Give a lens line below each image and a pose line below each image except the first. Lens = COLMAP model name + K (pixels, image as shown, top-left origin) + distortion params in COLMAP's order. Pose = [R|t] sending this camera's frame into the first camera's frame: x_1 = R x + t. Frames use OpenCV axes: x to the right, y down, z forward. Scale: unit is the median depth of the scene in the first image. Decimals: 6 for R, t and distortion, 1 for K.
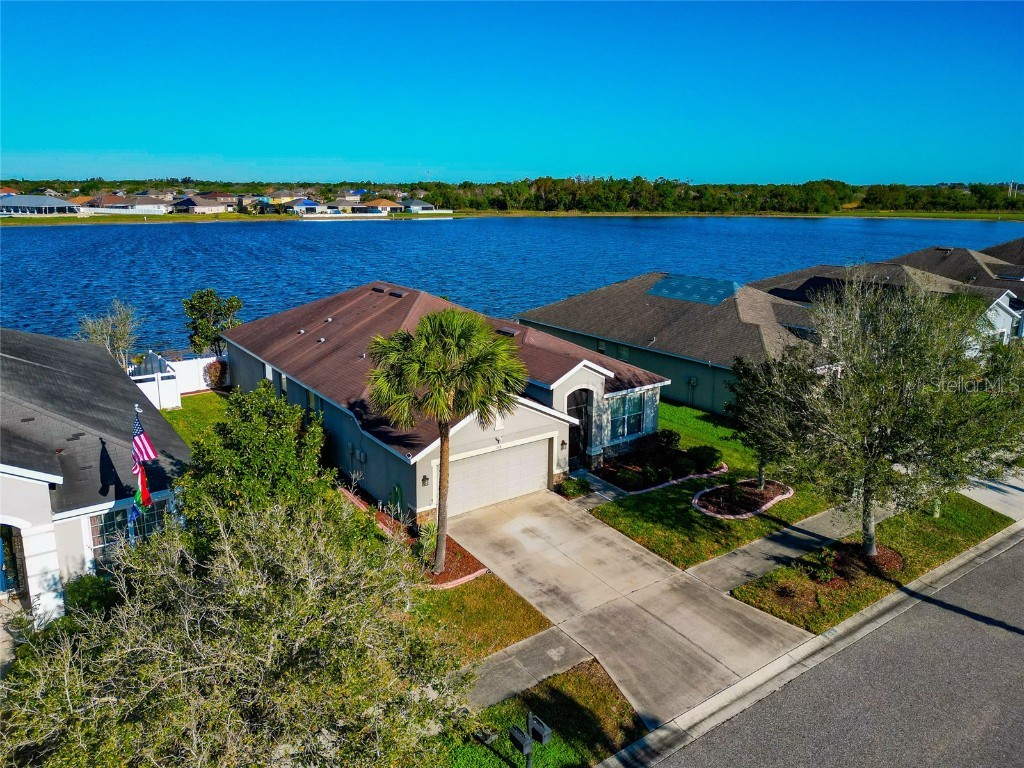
lens RADIAL K [[731.3, 0, 509.4], [0, 731.3, 345.0], [0, 0, 1]] dist [0.078880, -0.071215]
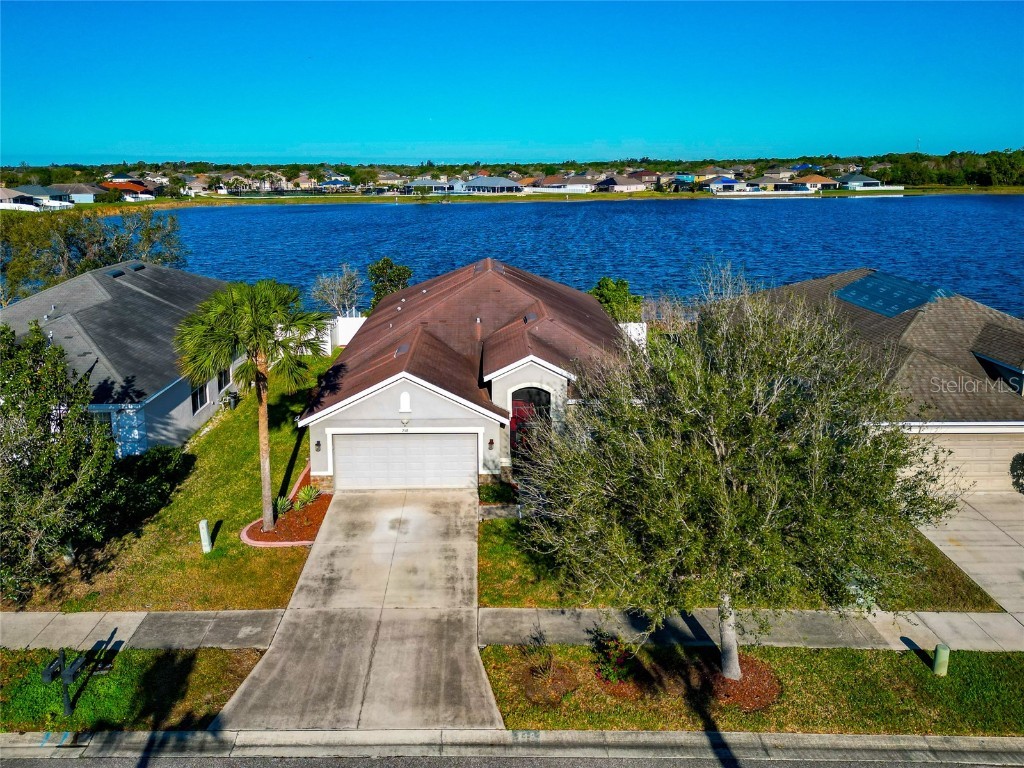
lens RADIAL K [[753.1, 0, 472.7], [0, 753.1, 308.1], [0, 0, 1]] dist [0.070693, -0.049327]
pose [[0.807304, 0.095042, -0.582432, 0.666854], [-0.108980, 0.993981, 0.011143, -0.045462], [0.579986, 0.054478, 0.812803, 0.246708]]
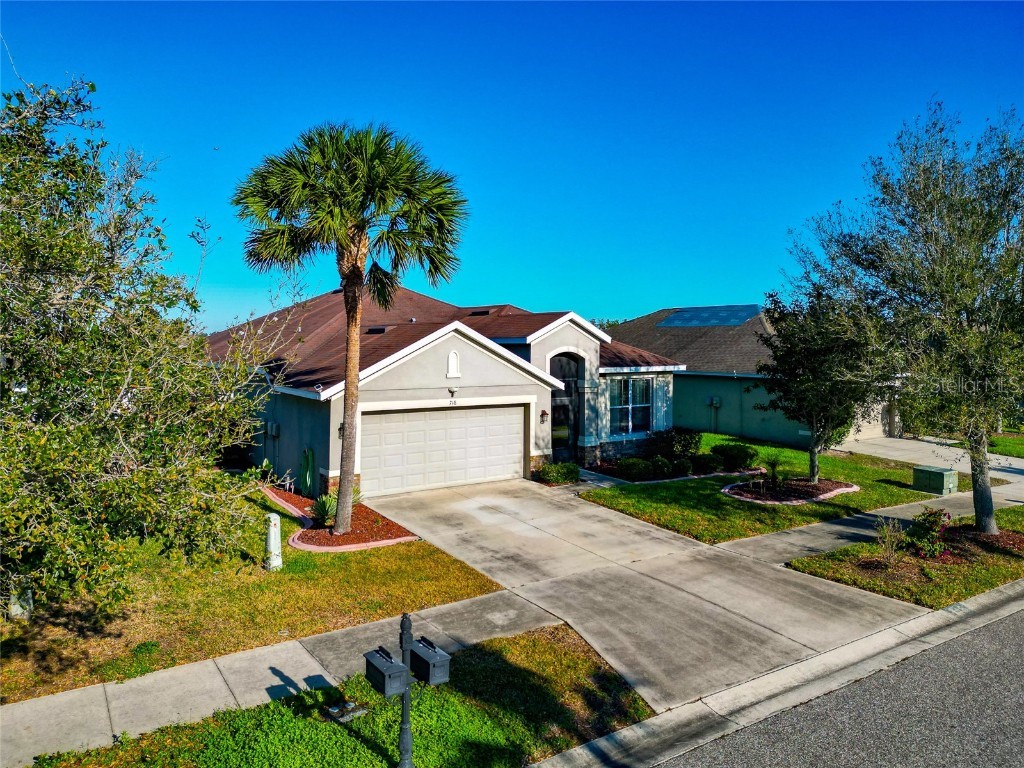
lens RADIAL K [[731.3, 0, 509.4], [0, 731.3, 345.0], [0, 0, 1]] dist [0.078880, -0.071215]
pose [[0.999675, -0.000979, -0.025471, 0.065611], [-0.004328, 0.978240, -0.207432, 0.251405], [0.025120, 0.207475, 0.977918, 0.285609]]
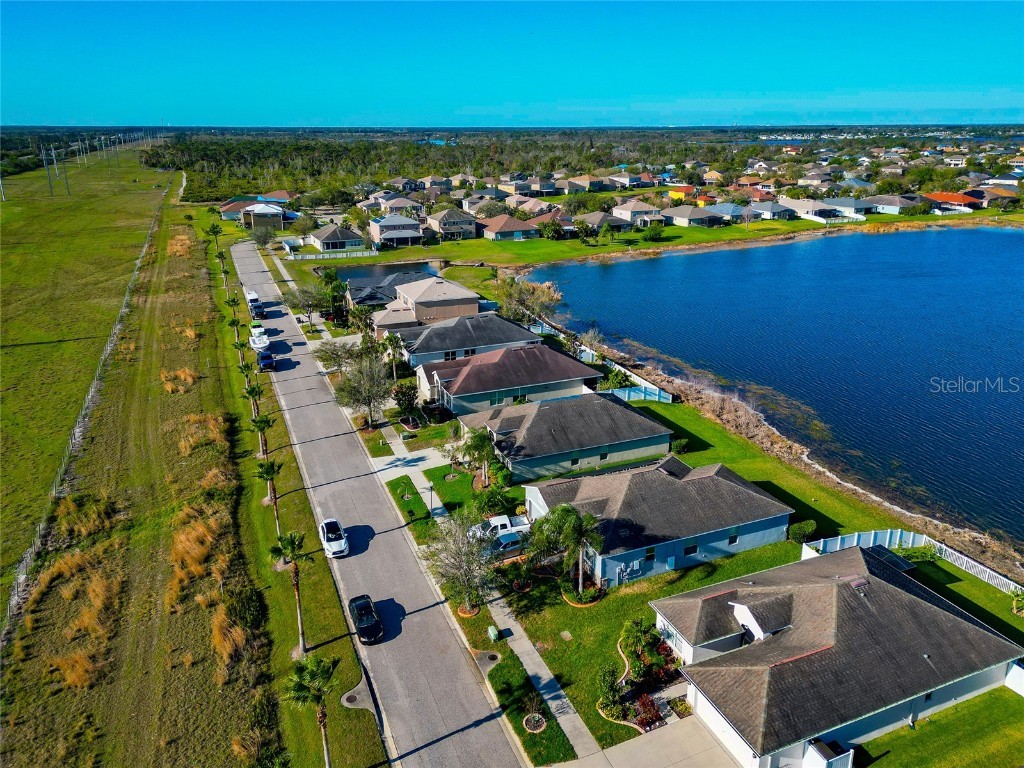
lens RADIAL K [[731.3, 0, 509.4], [0, 731.3, 345.0], [0, 0, 1]] dist [0.078880, -0.071215]
pose [[-0.226354, 0.270853, -0.935630, 3.633835], [-0.201710, 0.926704, 0.317068, -1.417164], [0.952931, 0.260496, -0.155129, 2.105754]]
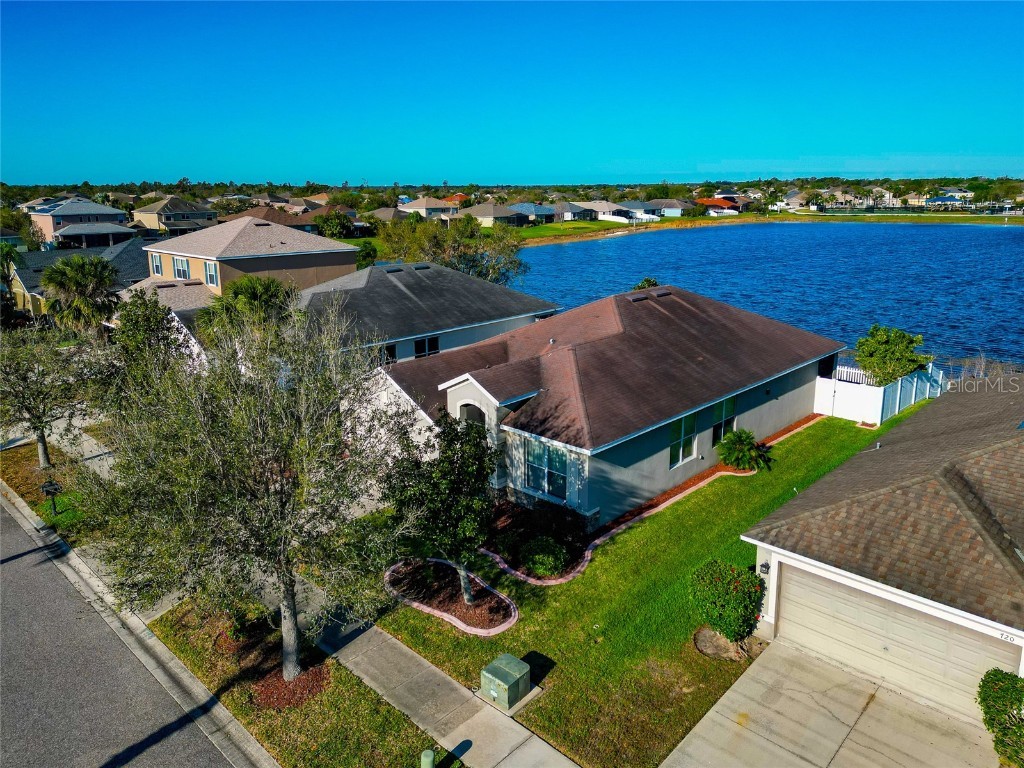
lens RADIAL K [[731.3, 0, 509.4], [0, 731.3, 345.0], [0, 0, 1]] dist [0.078880, -0.071215]
pose [[0.182218, 0.198946, -0.962921, 1.163269], [-0.197131, 0.966825, 0.162449, -0.204379], [0.963294, 0.160220, 0.215391, 0.984418]]
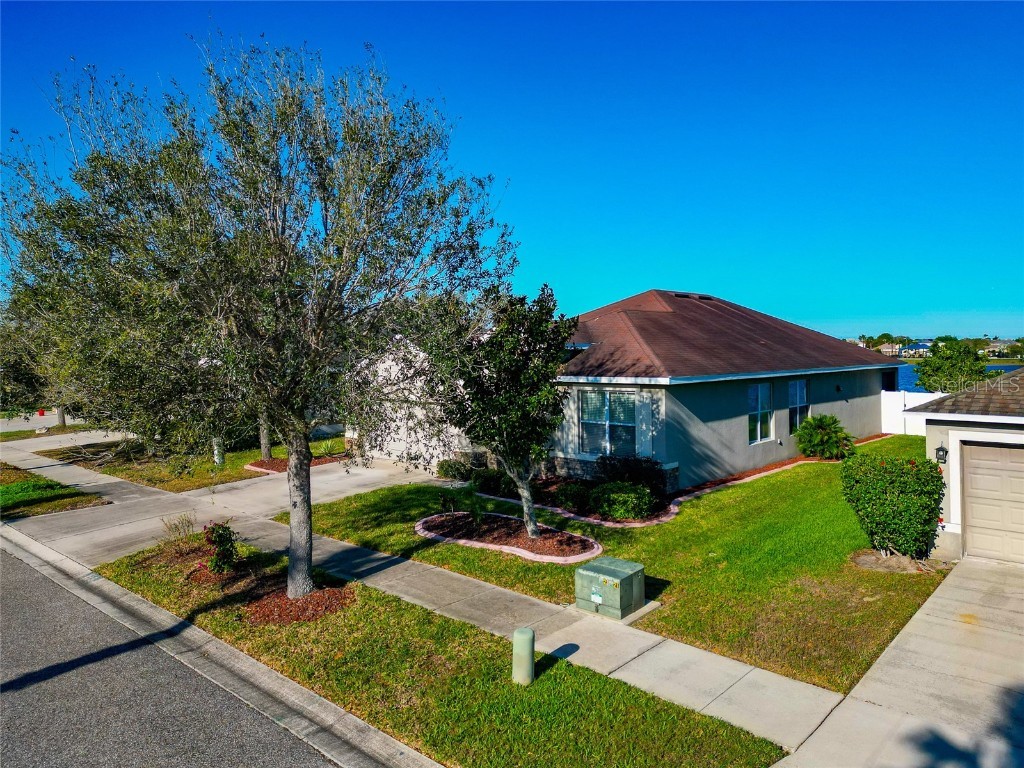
lens RADIAL K [[731.3, 0, 509.4], [0, 731.3, 345.0], [0, 0, 1]] dist [0.078880, -0.071215]
pose [[0.210261, -0.013854, -0.977547, 1.013707], [-0.197420, 0.978699, -0.056334, 0.106176], [0.957505, 0.204832, 0.203047, 0.987270]]
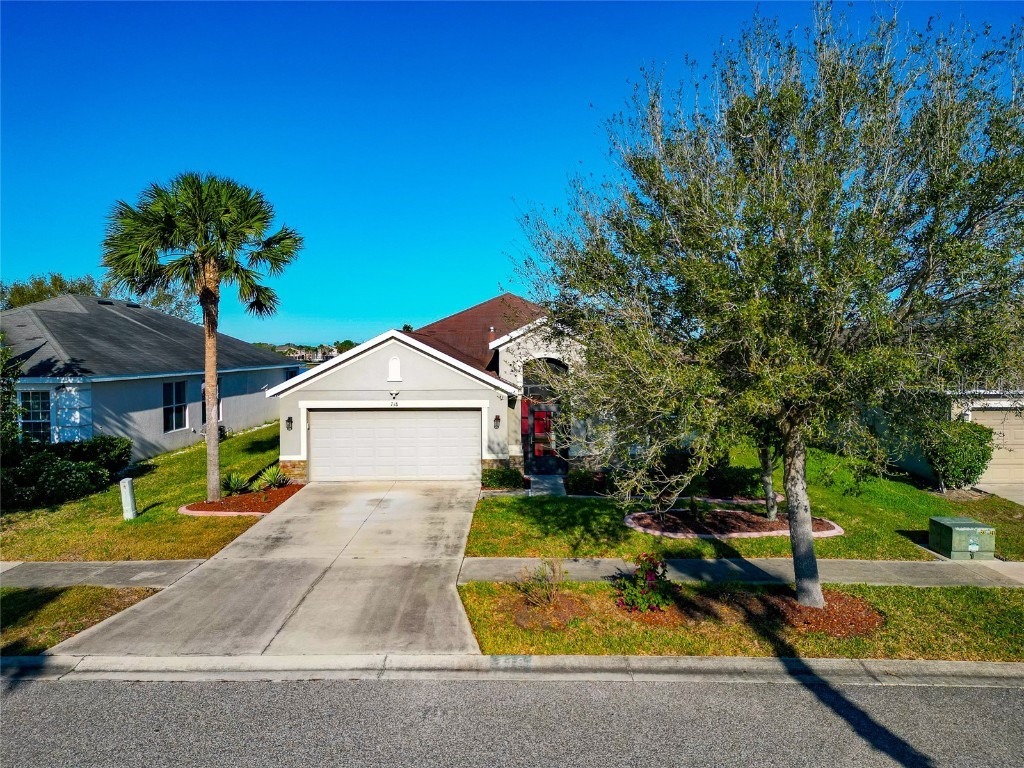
lens RADIAL K [[721.6, 0, 510.4], [0, 721.6, 382.8], [0, 0, 1]] dist [0.075773, -0.071311]
pose [[0.802583, 0.015645, -0.596335, 0.603414], [-0.113538, 0.985389, -0.126953, 0.216824], [0.585636, 0.169597, 0.792633, 0.467301]]
